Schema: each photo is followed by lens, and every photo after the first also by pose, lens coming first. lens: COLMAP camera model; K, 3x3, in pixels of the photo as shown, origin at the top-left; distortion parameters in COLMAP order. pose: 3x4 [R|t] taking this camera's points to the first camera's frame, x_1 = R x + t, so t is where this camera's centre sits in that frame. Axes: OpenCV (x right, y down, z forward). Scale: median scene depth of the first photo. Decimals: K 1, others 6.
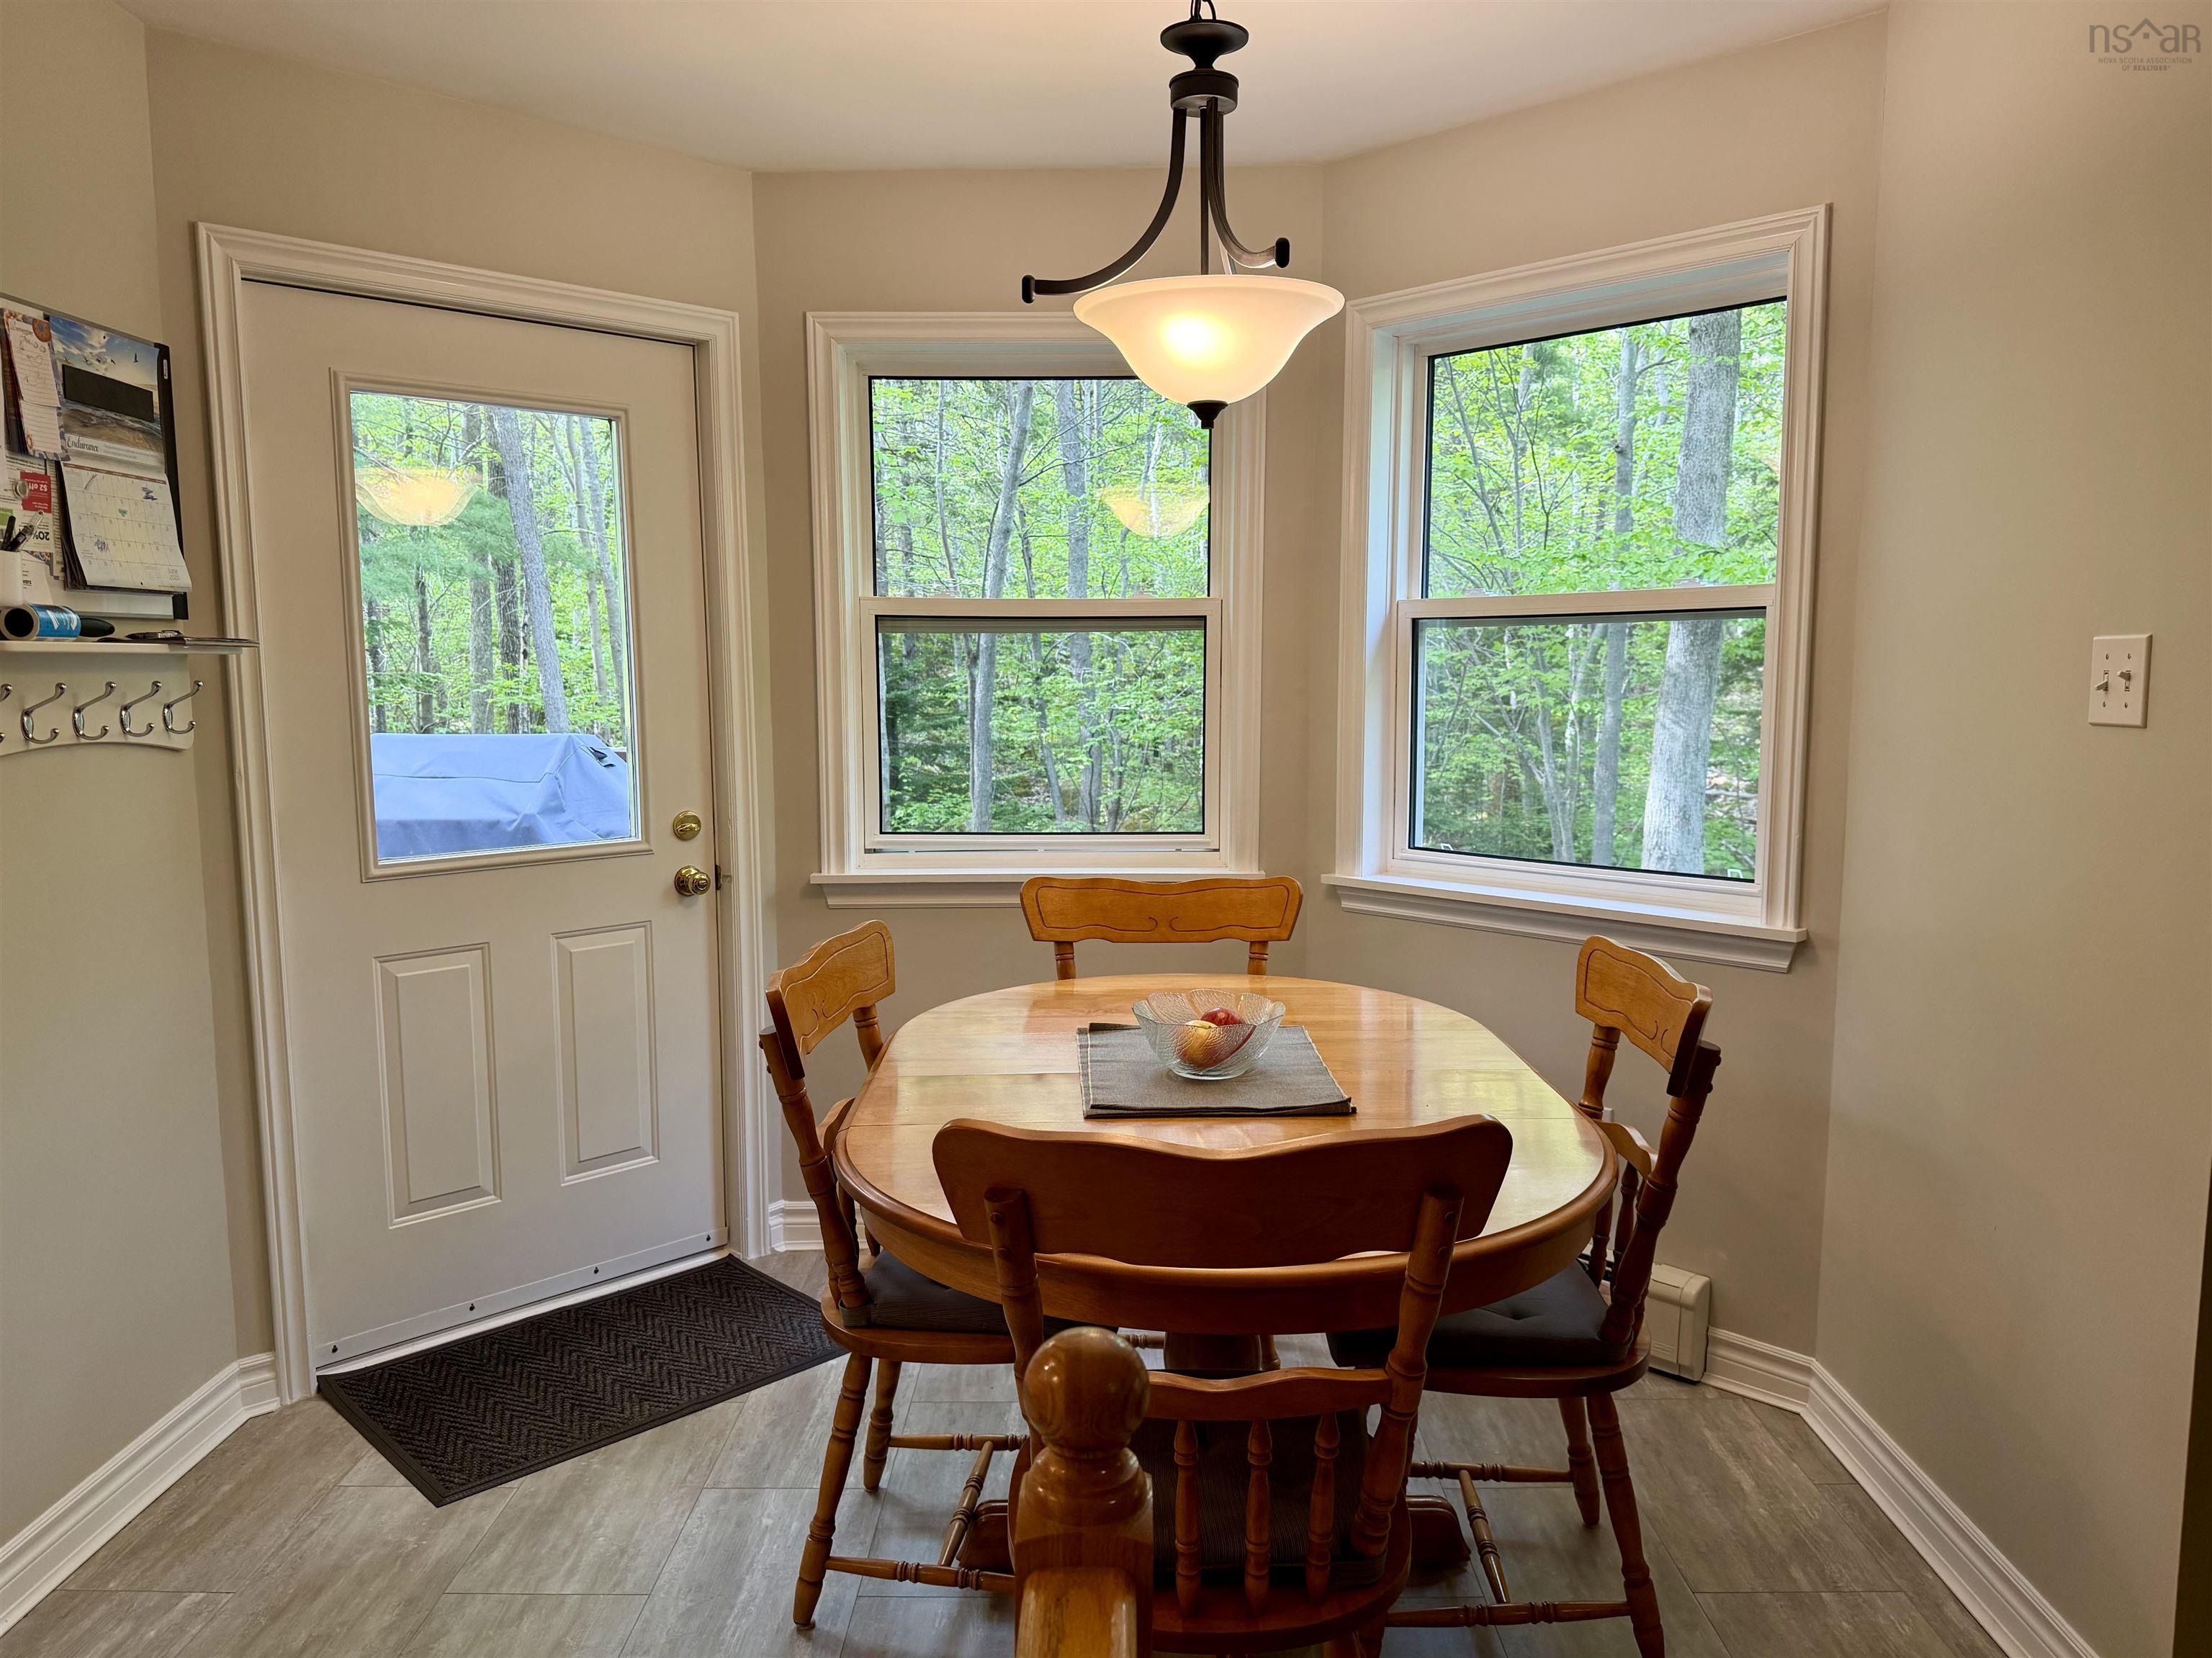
lens RADIAL K [[1555.1, 0, 1110.5], [0, 1555.1, 830.0], [0, 0, 1]] dist [-0.006256, -0.000605]
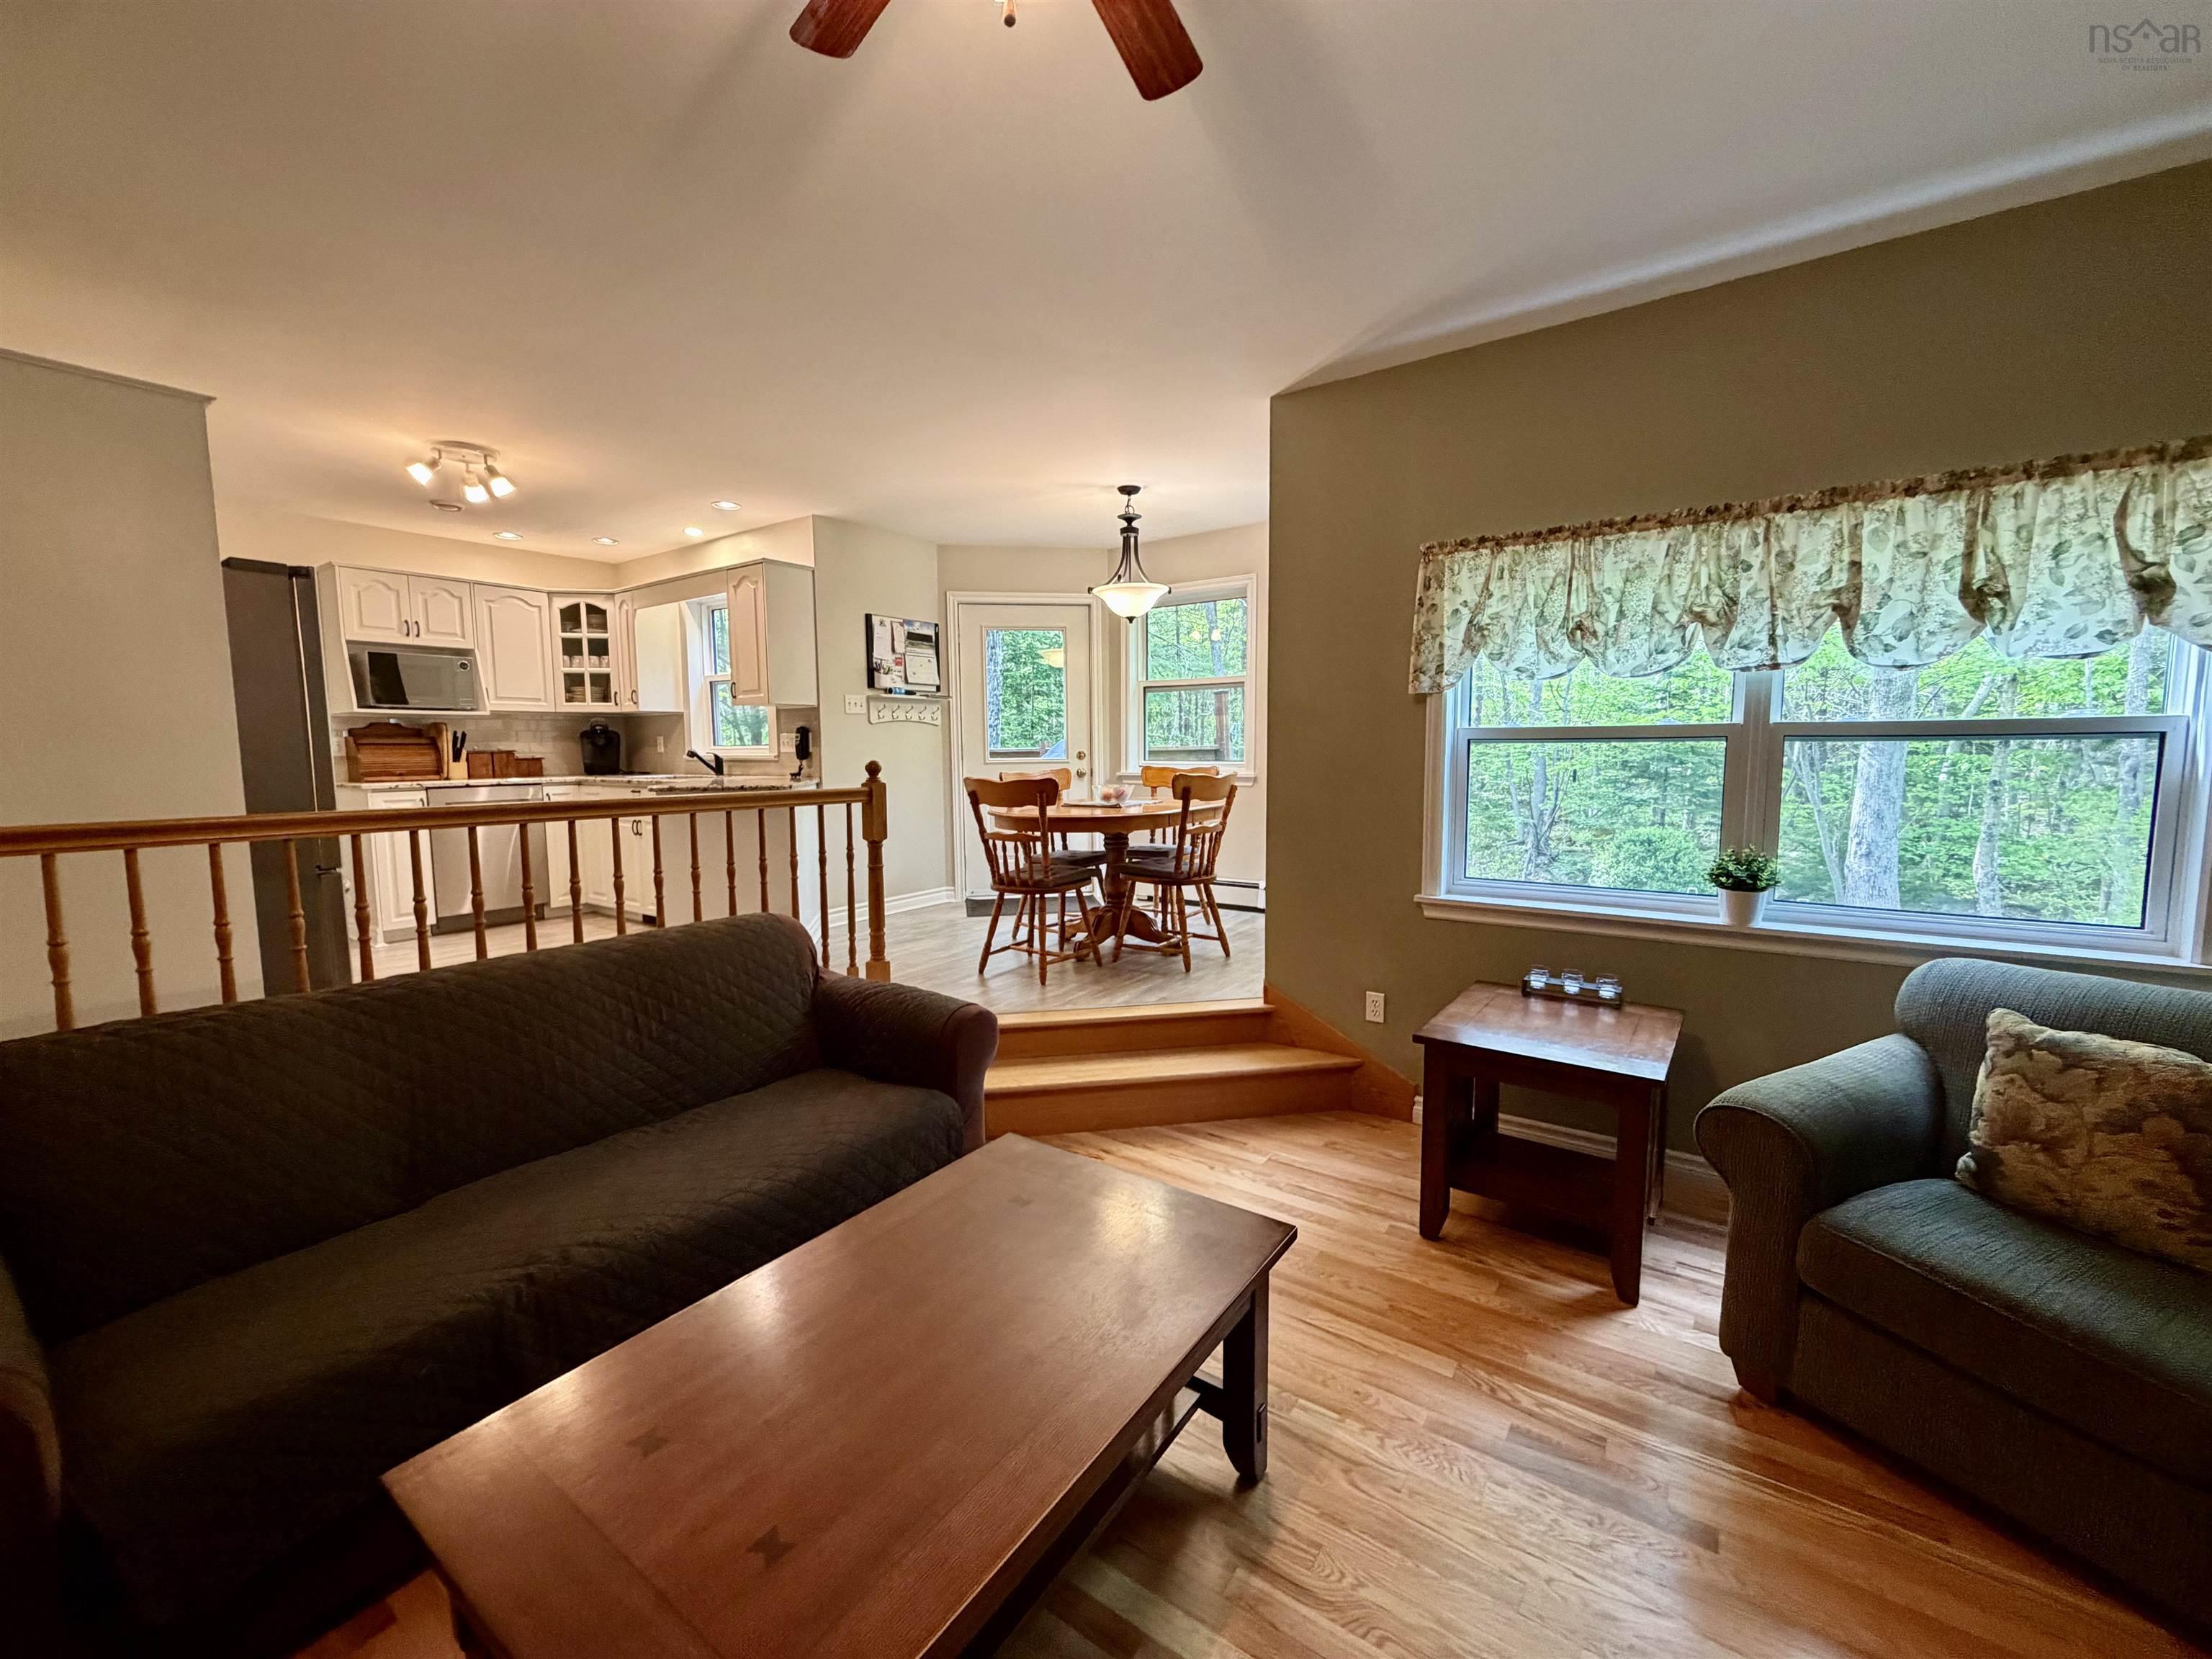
lens RADIAL K [[884.0, 0, 1101.2], [0, 884.0, 833.1], [0, 0, 1]] dist [0.002214, 0.000054]
pose [[0.824944, 0.044104, -0.563491, 1.059699], [-0.052503, 0.998620, 0.001297, 0.203847], [0.562770, 0.028515, 0.826121, -0.638897]]
